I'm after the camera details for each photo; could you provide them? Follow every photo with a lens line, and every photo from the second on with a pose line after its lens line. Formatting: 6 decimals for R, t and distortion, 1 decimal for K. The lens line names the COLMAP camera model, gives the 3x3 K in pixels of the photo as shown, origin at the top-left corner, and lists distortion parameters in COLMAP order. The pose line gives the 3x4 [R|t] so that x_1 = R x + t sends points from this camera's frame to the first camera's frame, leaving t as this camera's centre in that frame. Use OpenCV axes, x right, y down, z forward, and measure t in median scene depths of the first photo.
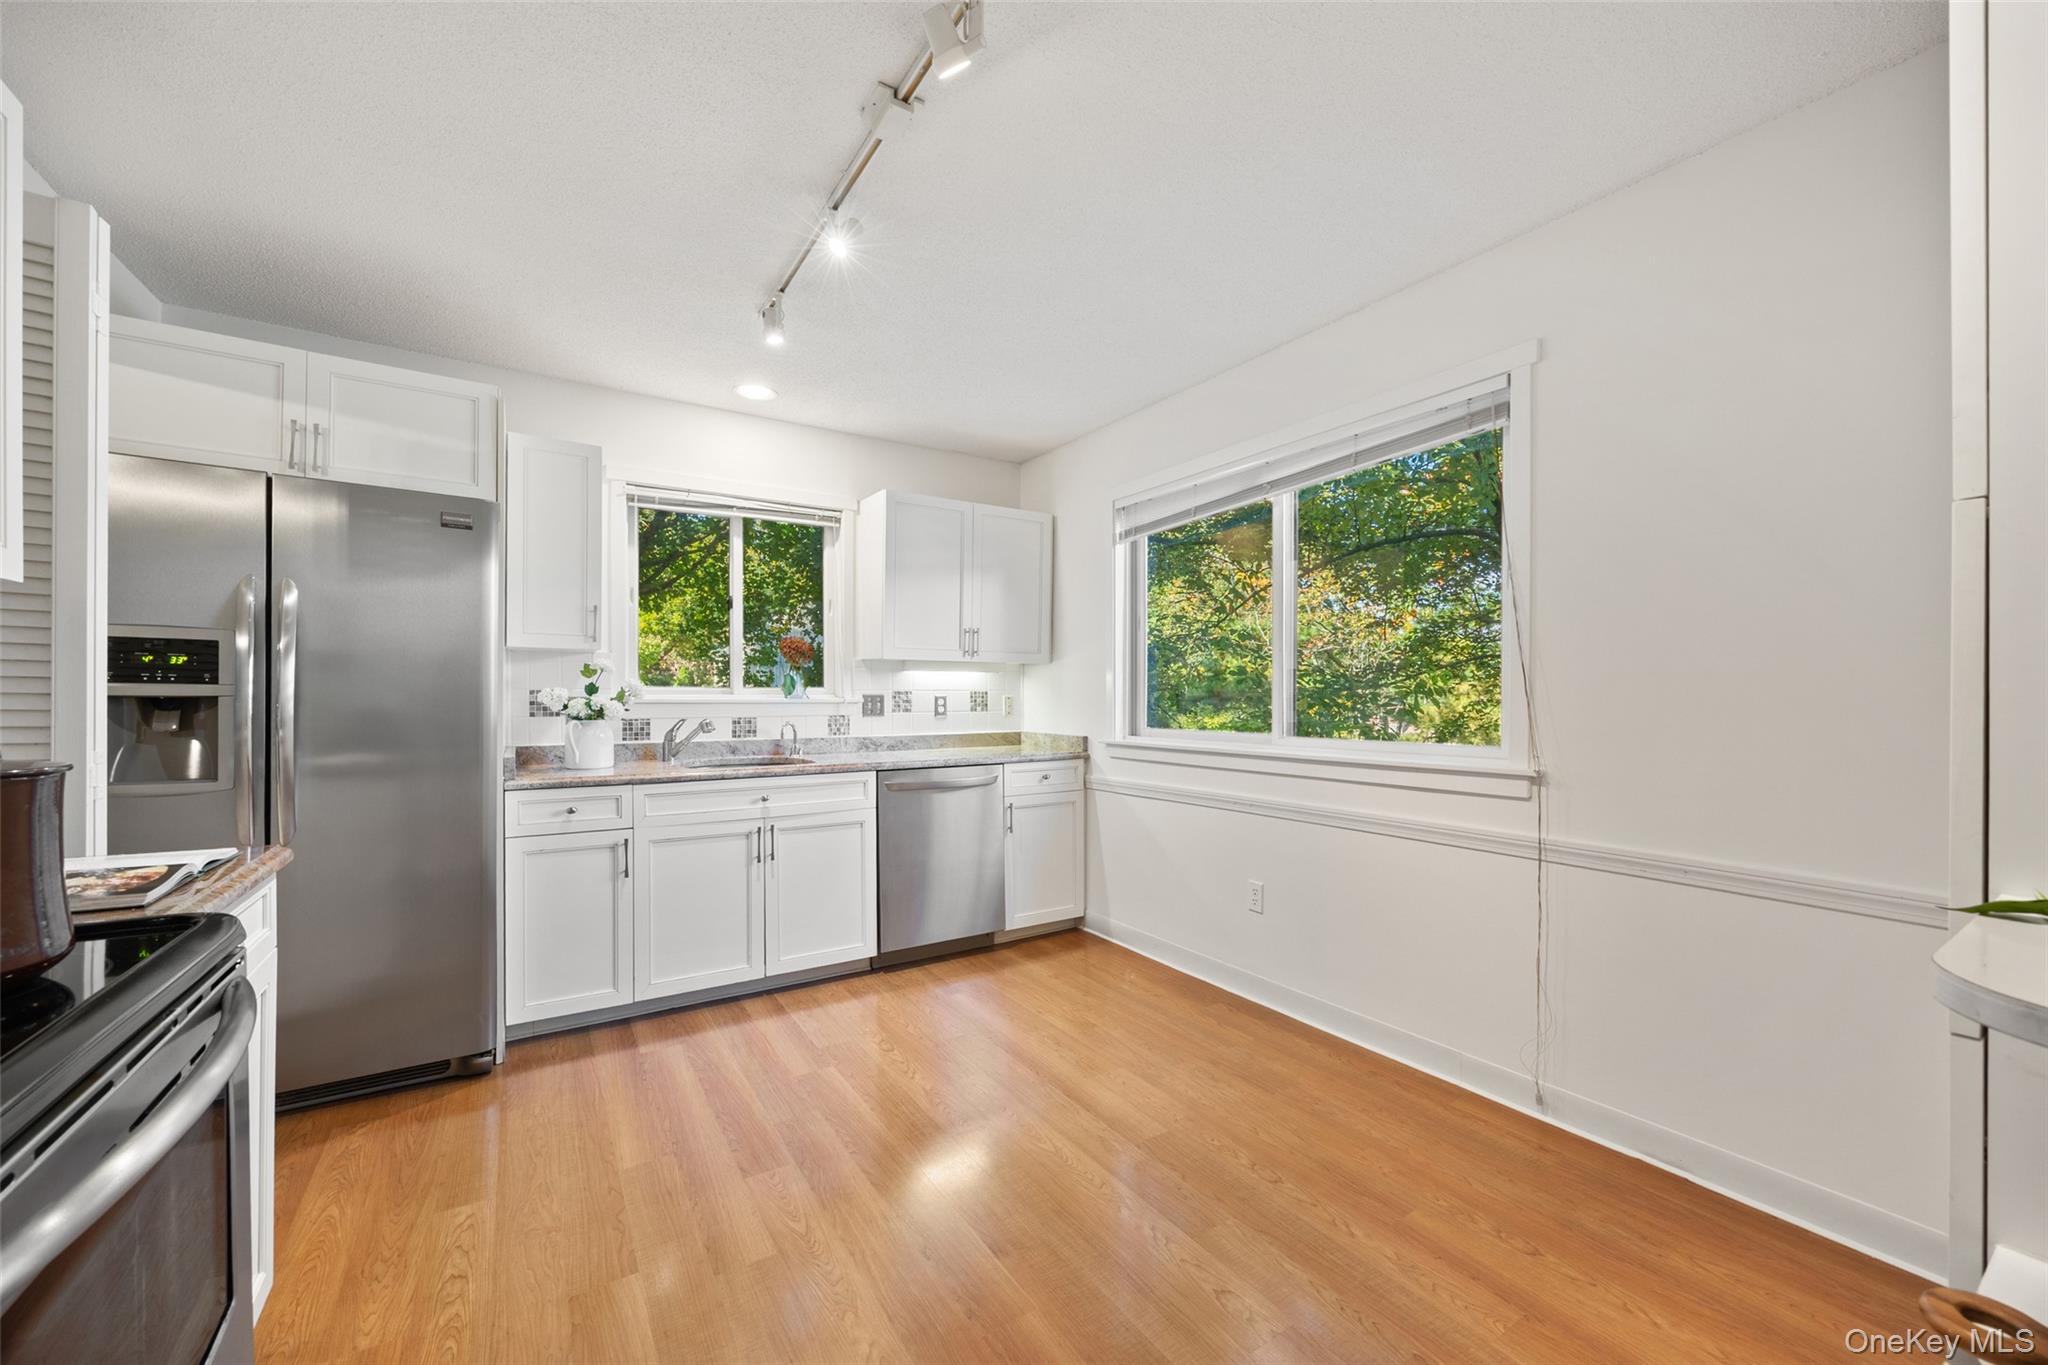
lens RADIAL K [[795.7, 0, 1027.4], [0, 795.7, 697.7], [0, 0, 1]] dist [0.000130, 0.000110]
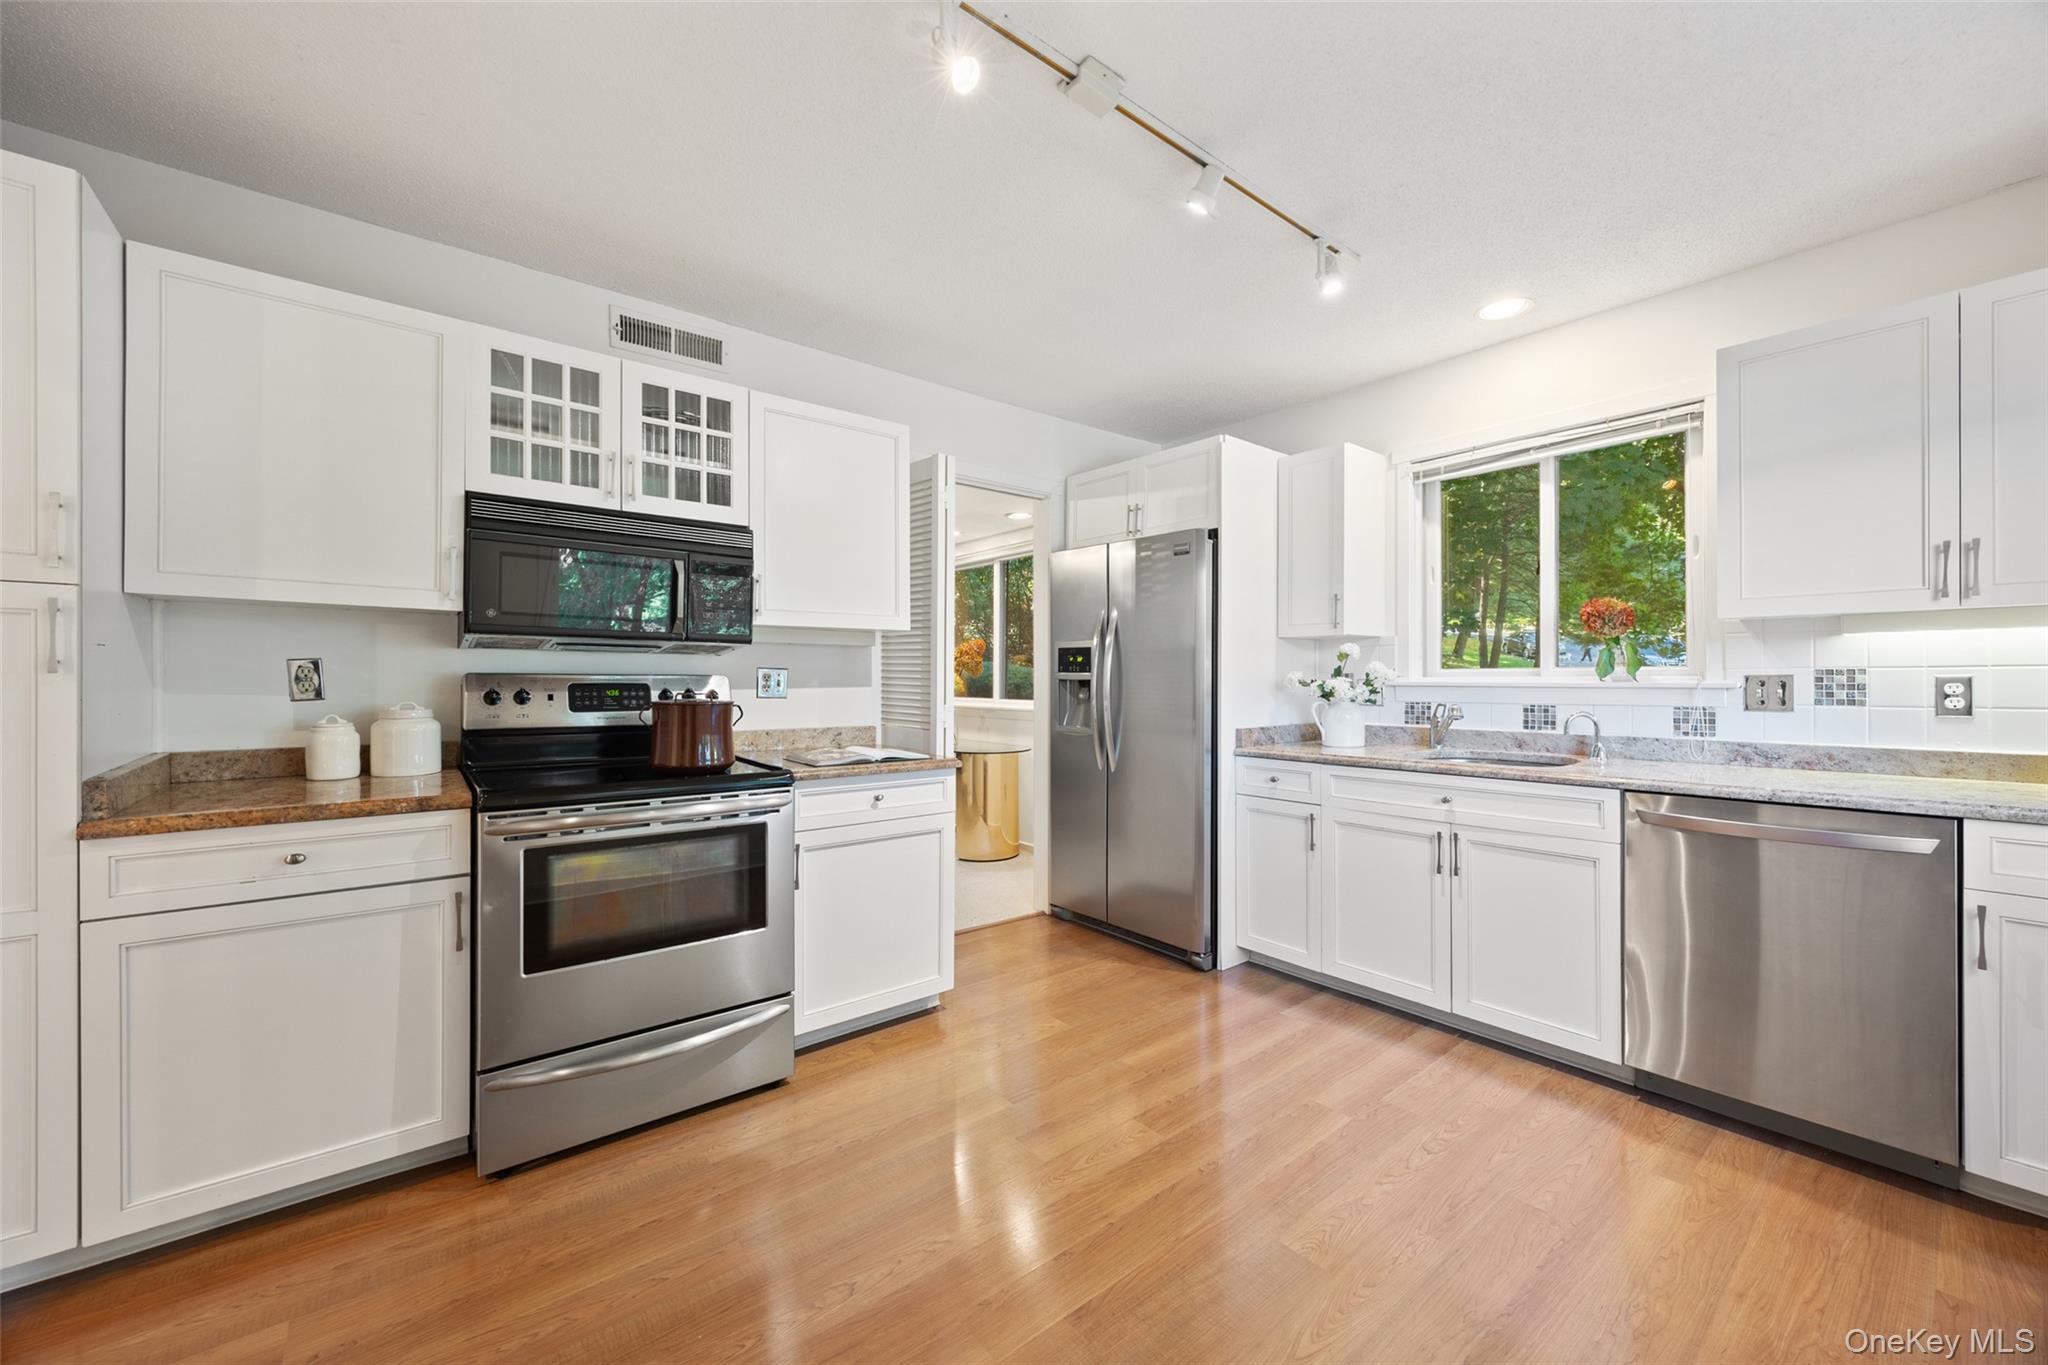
lens RADIAL K [[781.7, 0, 1029.7], [0, 781.7, 676.4], [0, 0, 1]] dist [0.000311, 0.000150]
pose [[0.112443, -0.003926, -0.993650, 0.374536], [0.000815, 0.999992, -0.003859, -0.001400], [0.993658, -0.000376, 0.112446, 0.391219]]
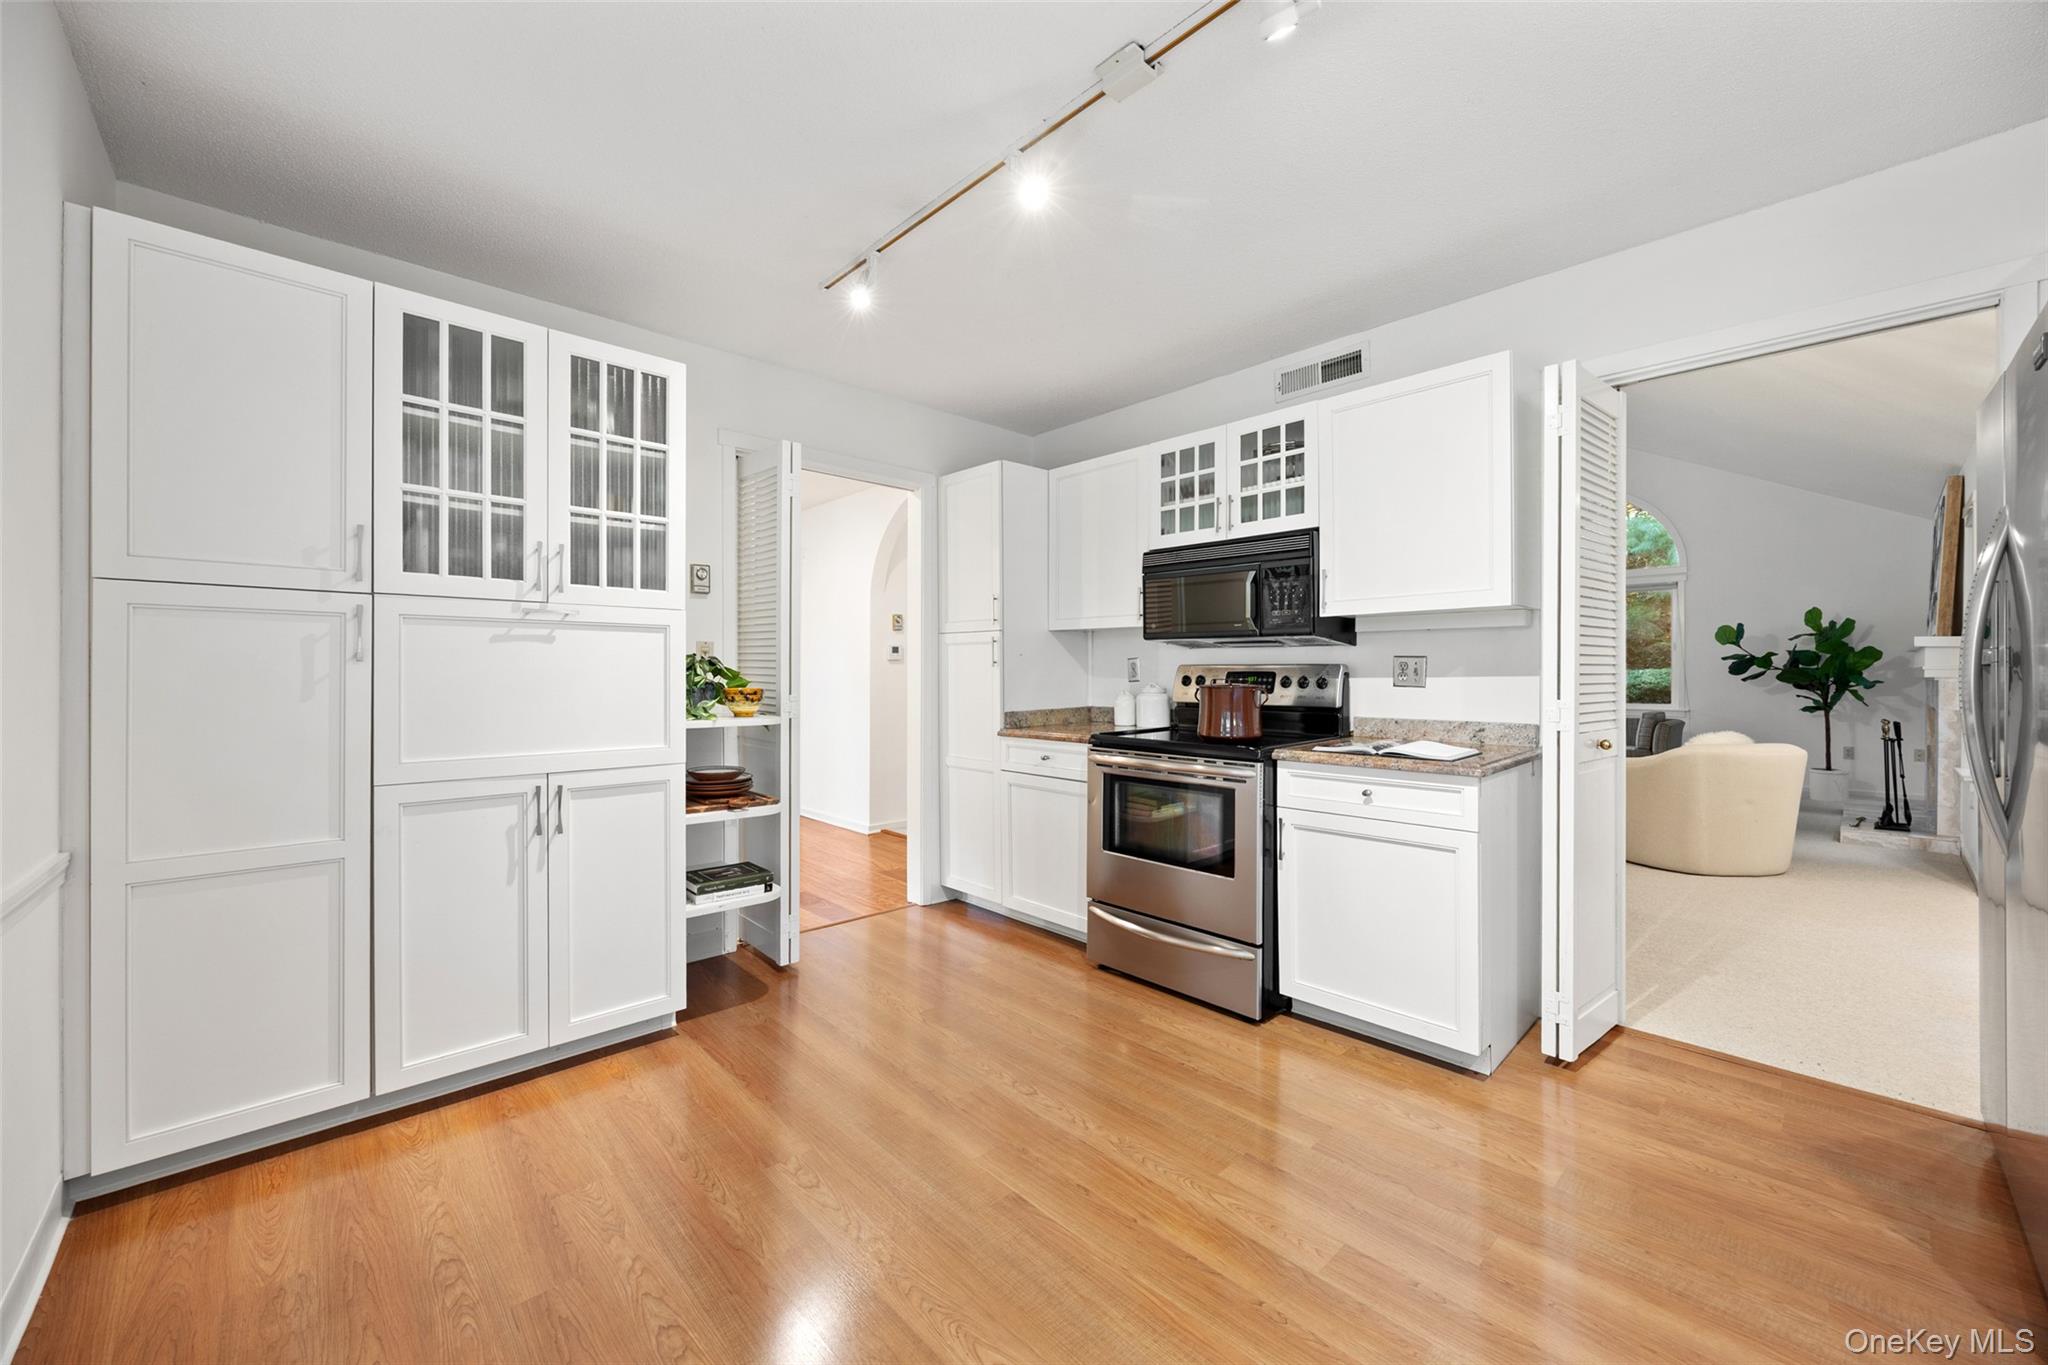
lens RADIAL K [[781.5, 0, 1030.2], [0, 781.5, 671.4], [0, 0, 1]] dist [-0.001001, -0.000112]
pose [[-0.981001, 0.000210, -0.194004, 0.067084], [0.001264, 0.999985, -0.005314, 0.005978], [0.194000, -0.005458, -0.980986, 0.921571]]
